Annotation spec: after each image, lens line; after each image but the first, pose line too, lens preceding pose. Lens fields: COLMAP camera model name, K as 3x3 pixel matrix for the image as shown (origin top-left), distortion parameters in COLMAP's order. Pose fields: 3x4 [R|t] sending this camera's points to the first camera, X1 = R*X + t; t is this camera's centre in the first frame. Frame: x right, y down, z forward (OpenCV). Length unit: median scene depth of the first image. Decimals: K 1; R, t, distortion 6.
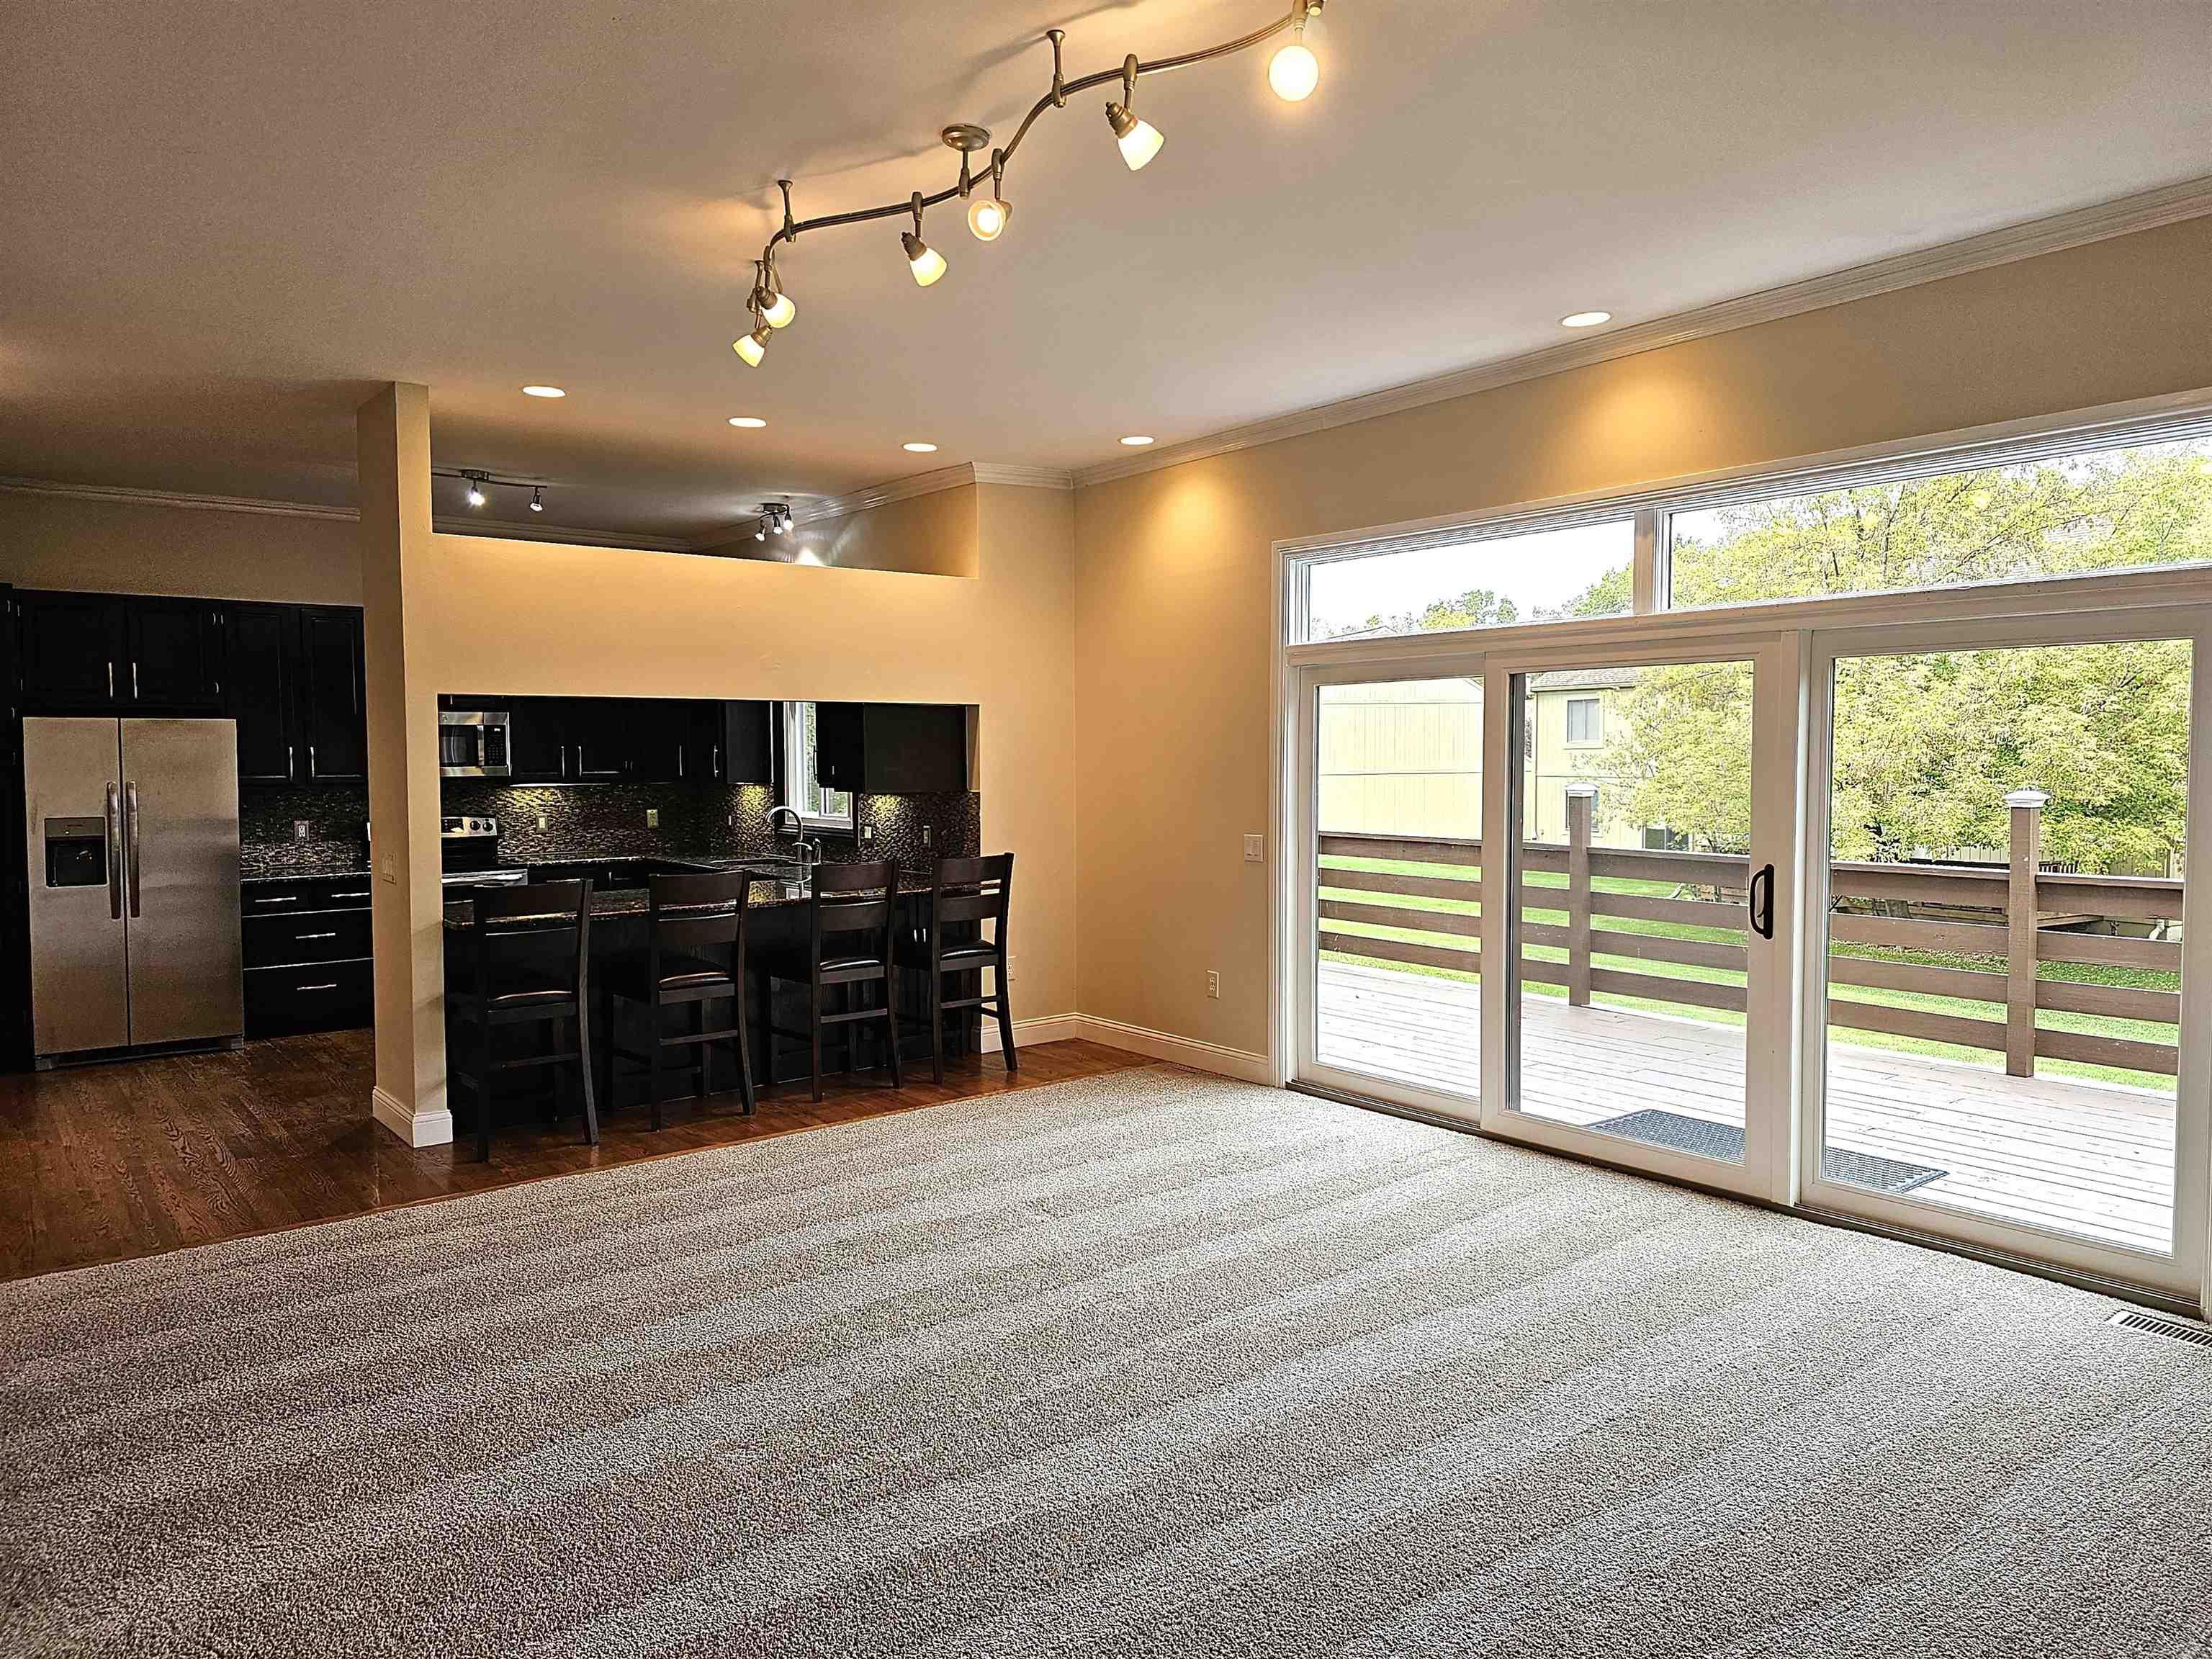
lens RADIAL K [[1468.4, 0, 1096.4], [0, 1468.4, 833.6], [0, 0, 1]] dist [0.078363, -0.073849]
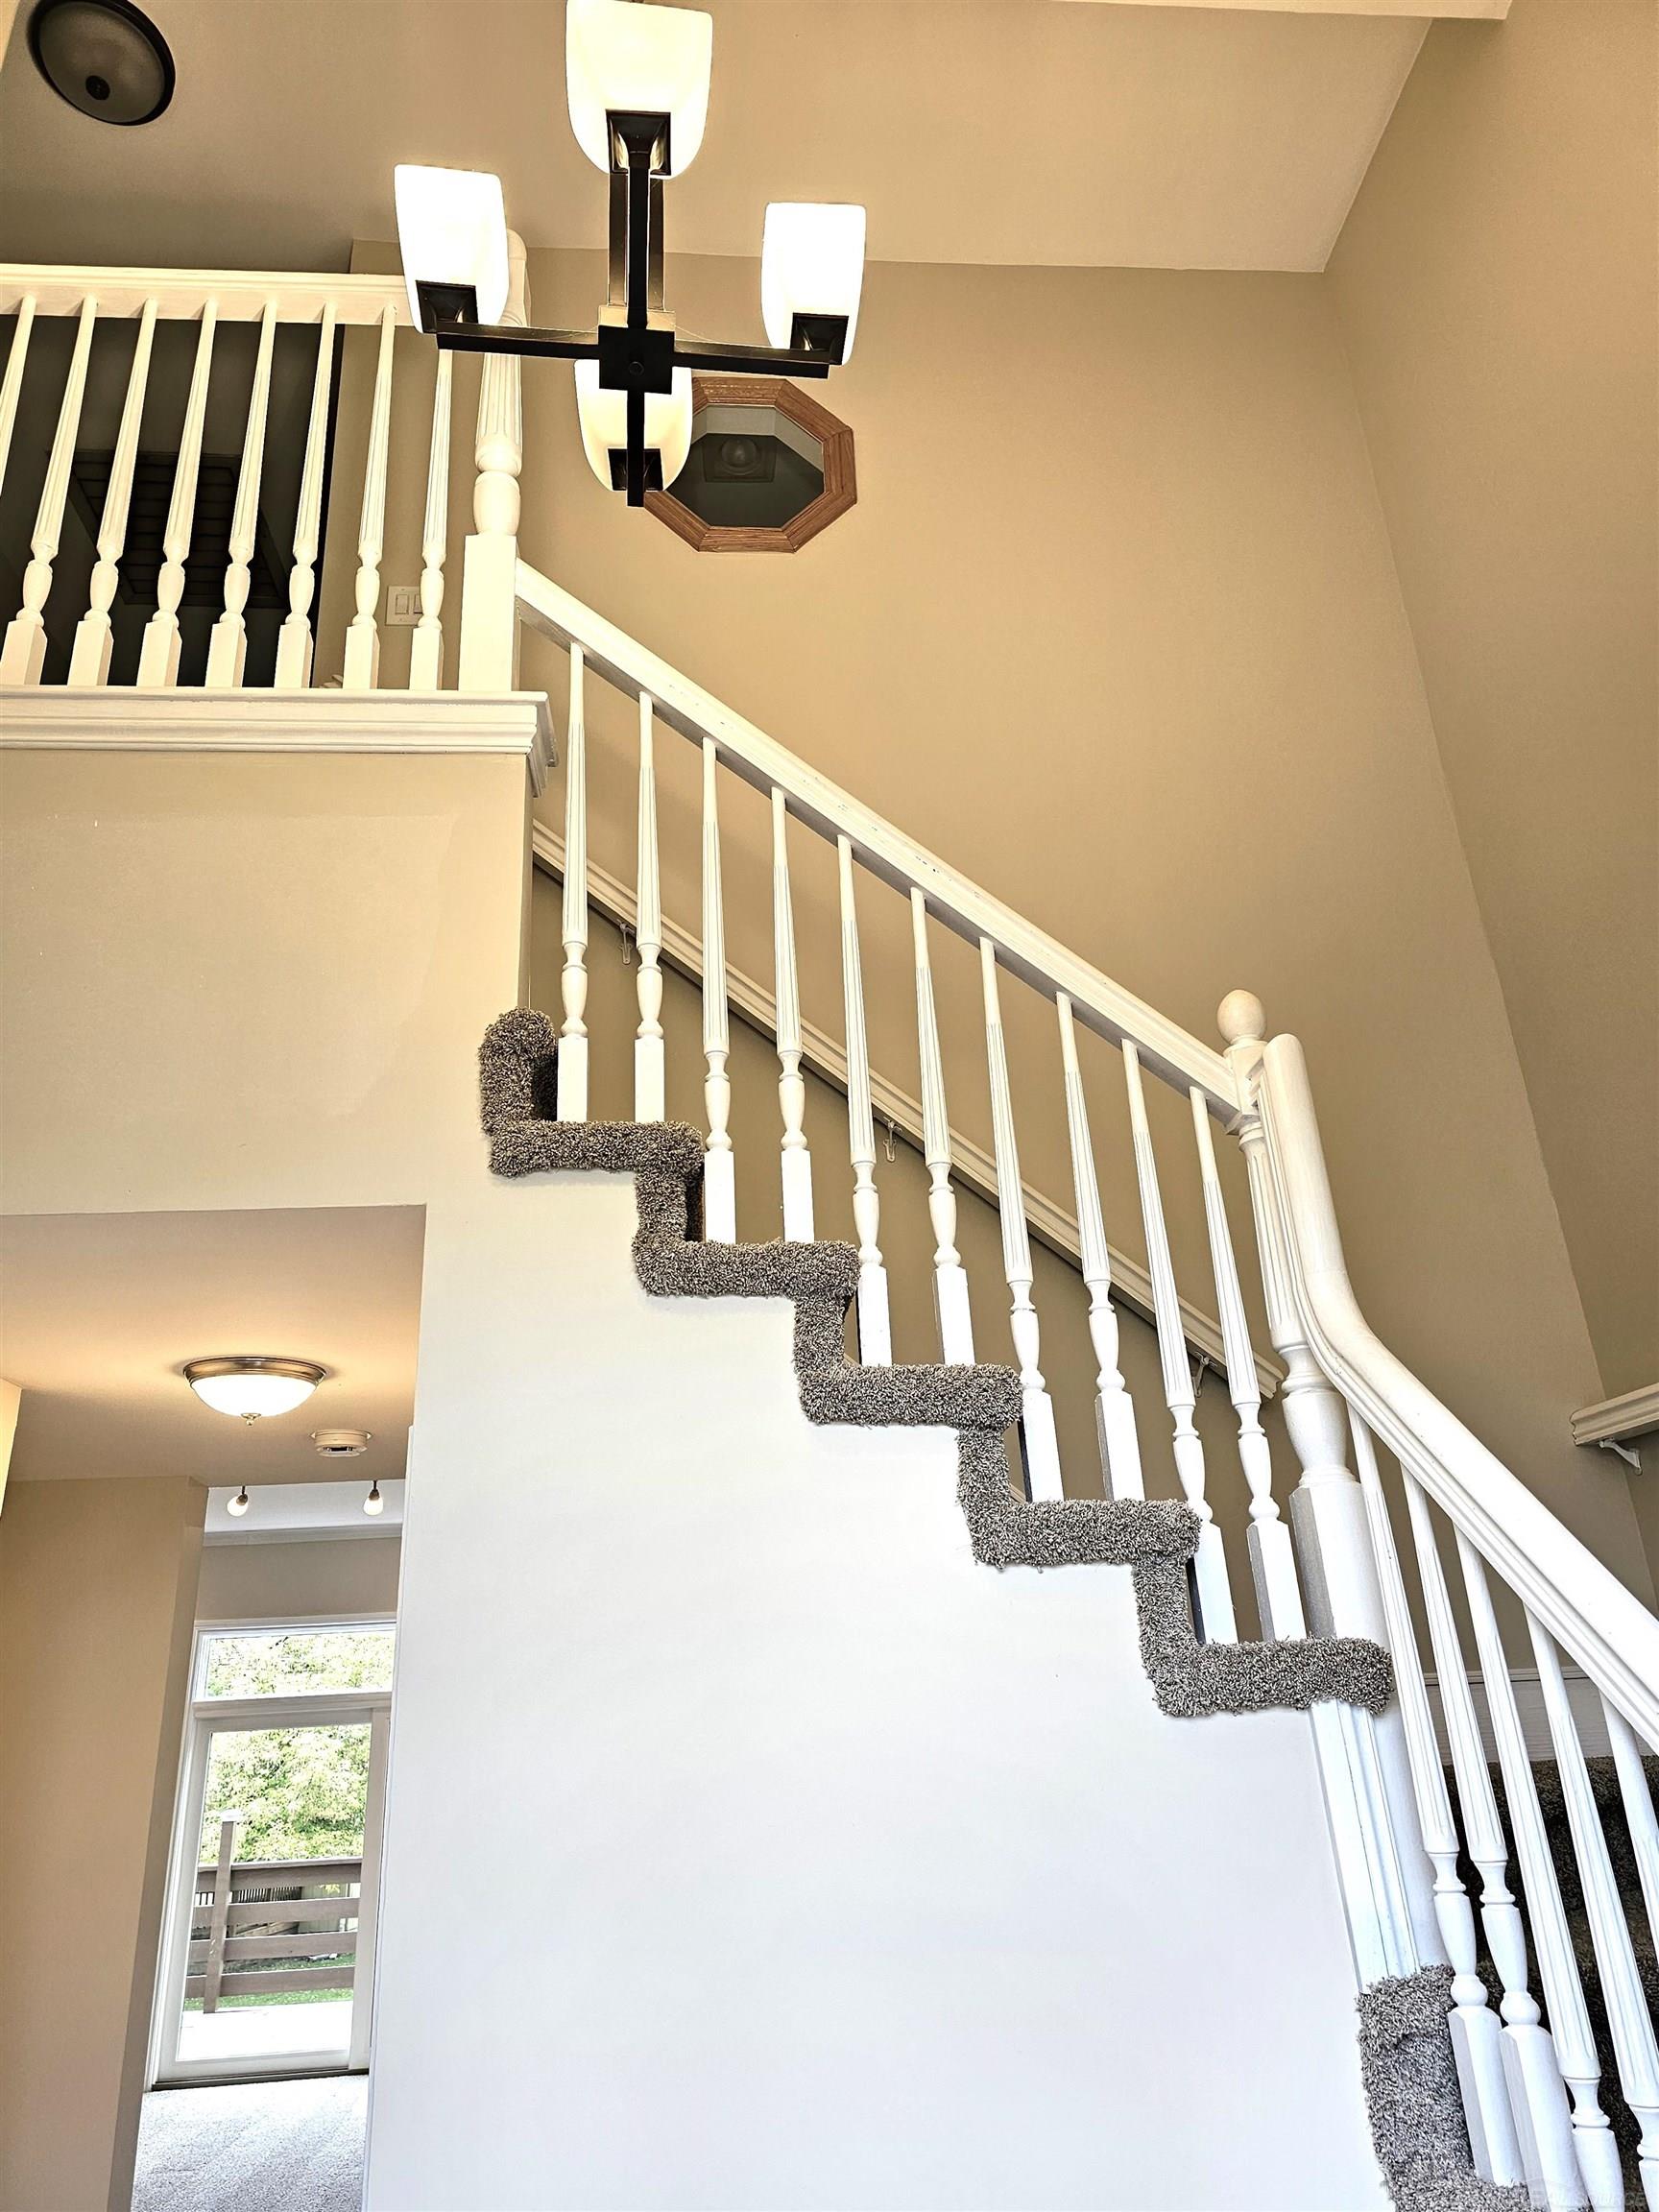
lens RADIAL K [[1461.2, 0, 816.3], [0, 1461.2, 1110.5], [0, 0, 1]] dist [0.068679, -0.069449]
pose [[0.548488, 0.307165, 0.777696, -0.746059], [0.089598, 0.903137, -0.419900, 0.005499], [-0.831344, 0.299990, 0.467838, -0.252902]]
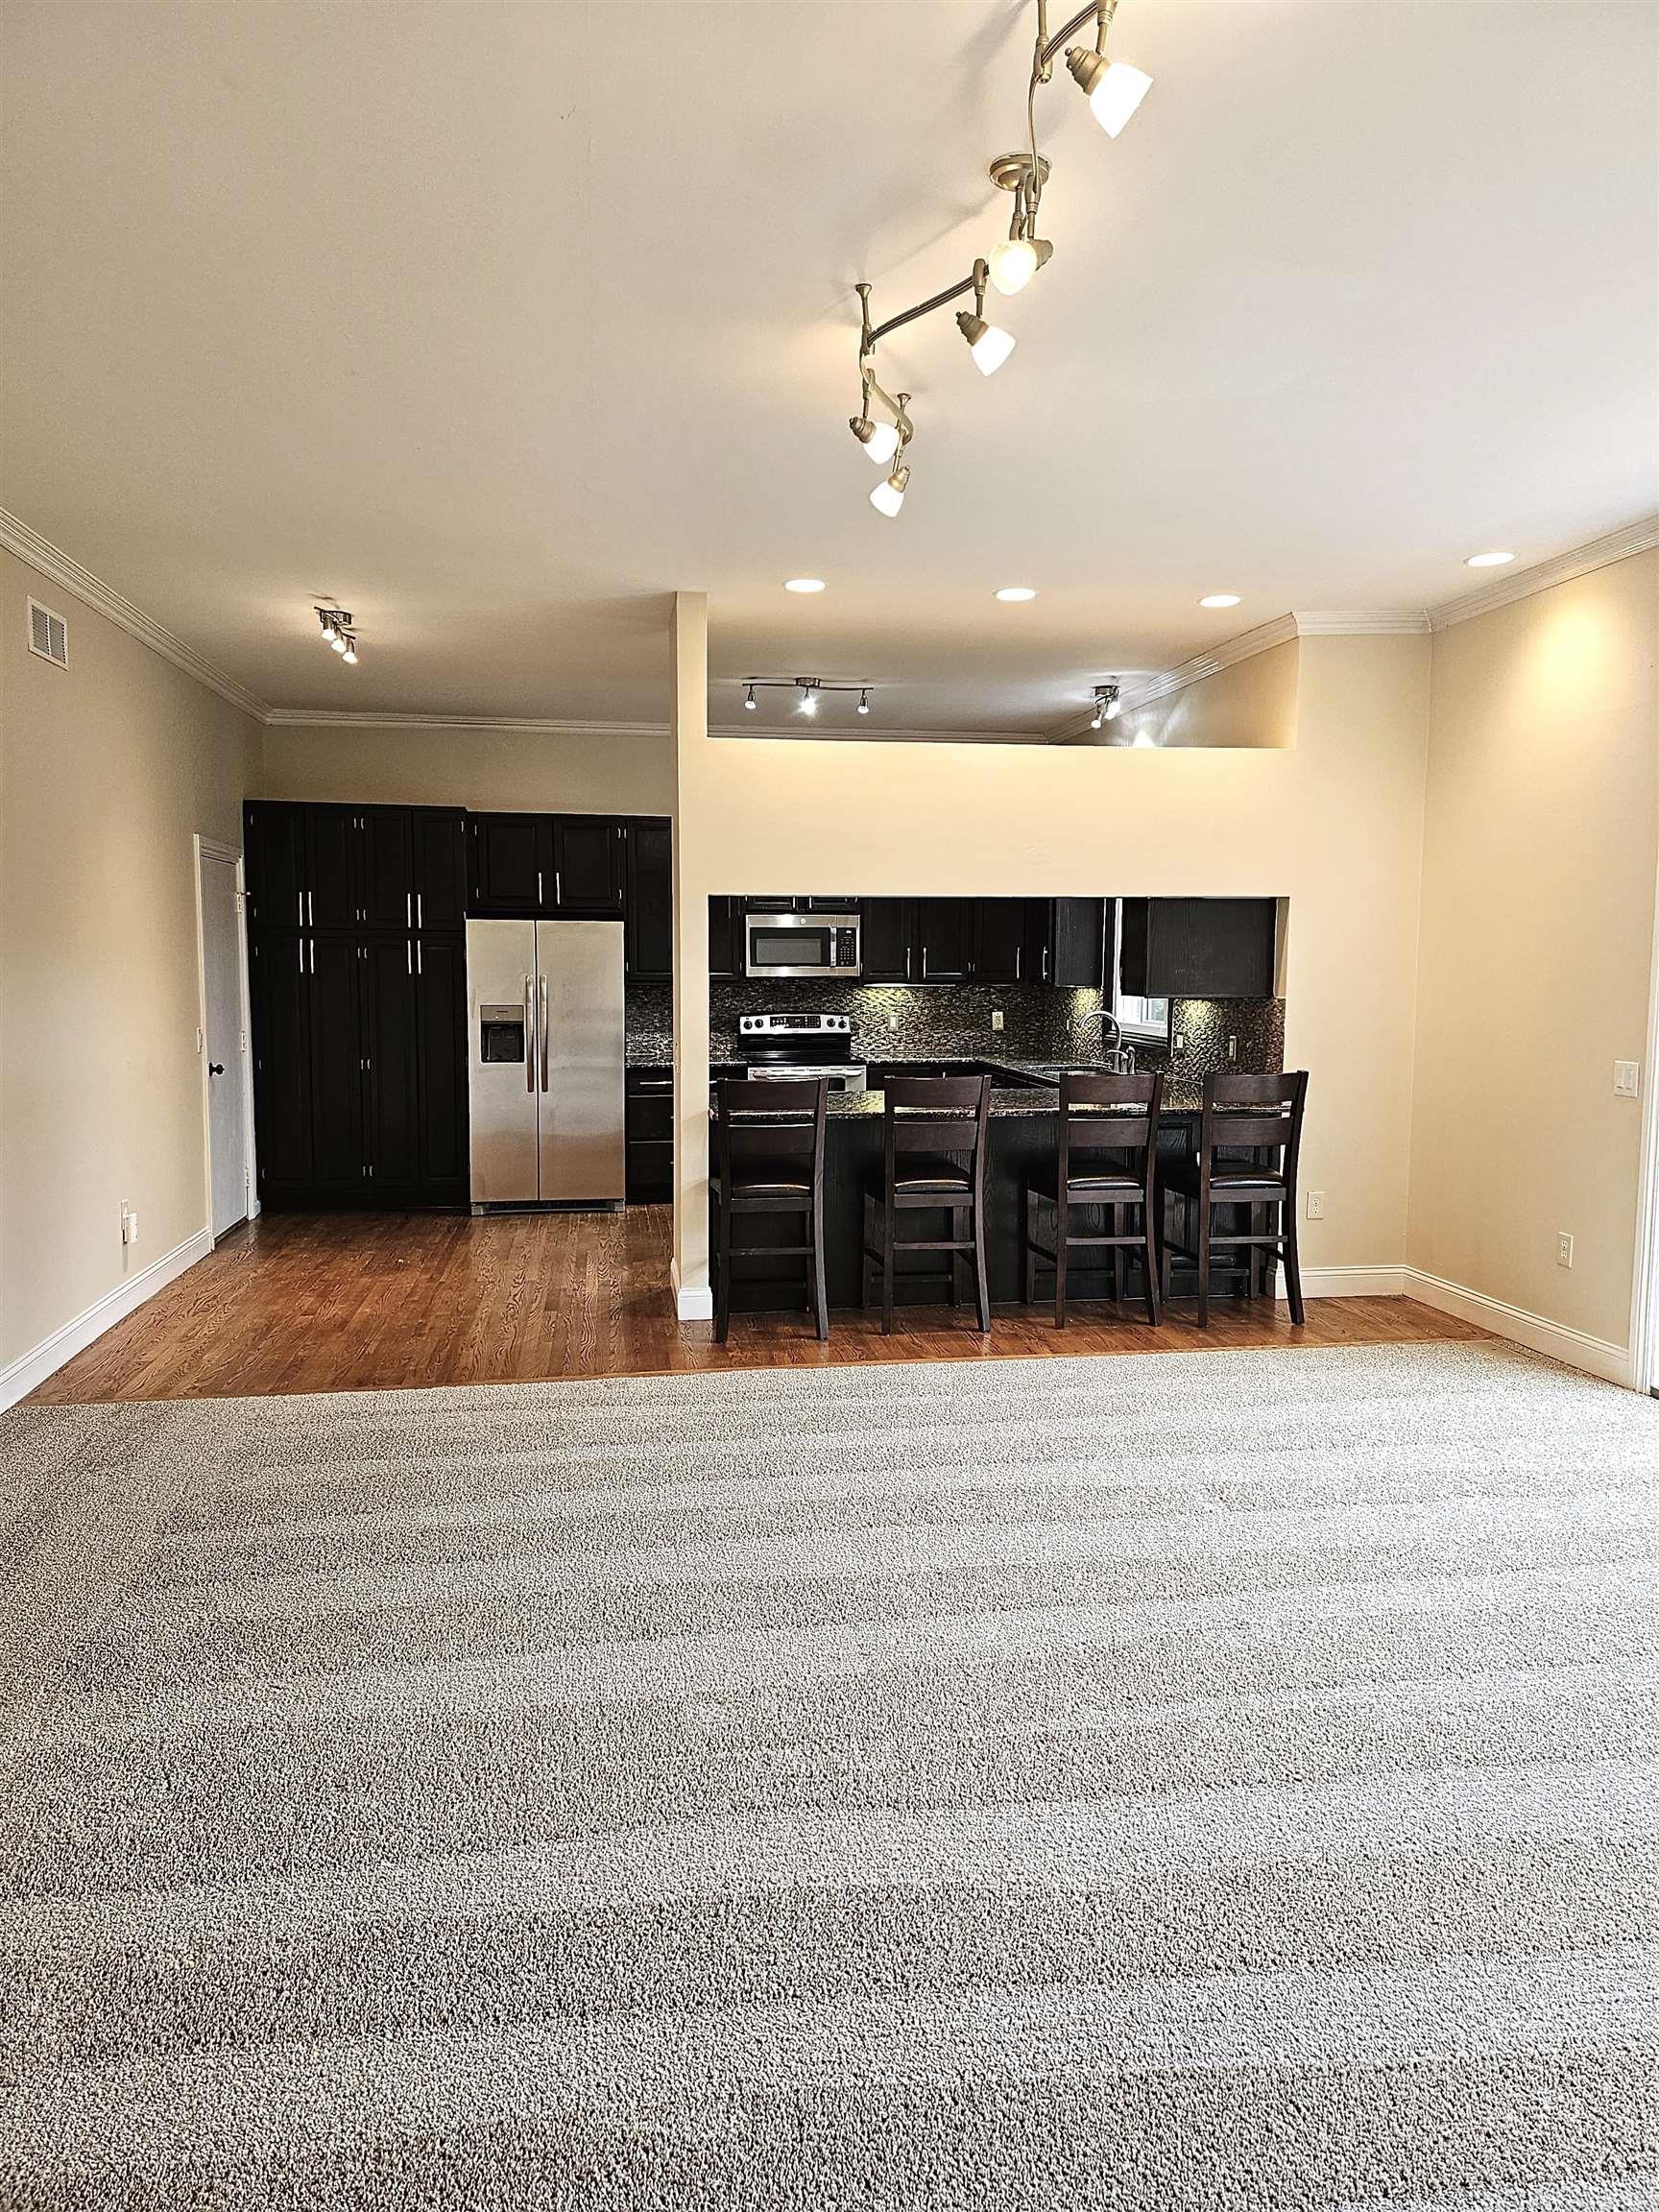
lens RADIAL K [[1460.7, 0, 834.6], [0, 1460.7, 1093.3], [0, 0, 1]] dist [0.103764, -0.124979]
pose [[0.873552, 0.052633, -0.483877, 0.122144], [-0.035015, 0.998356, 0.045381, -0.003225], [0.485470, -0.022700, 0.873959, 0.121543]]
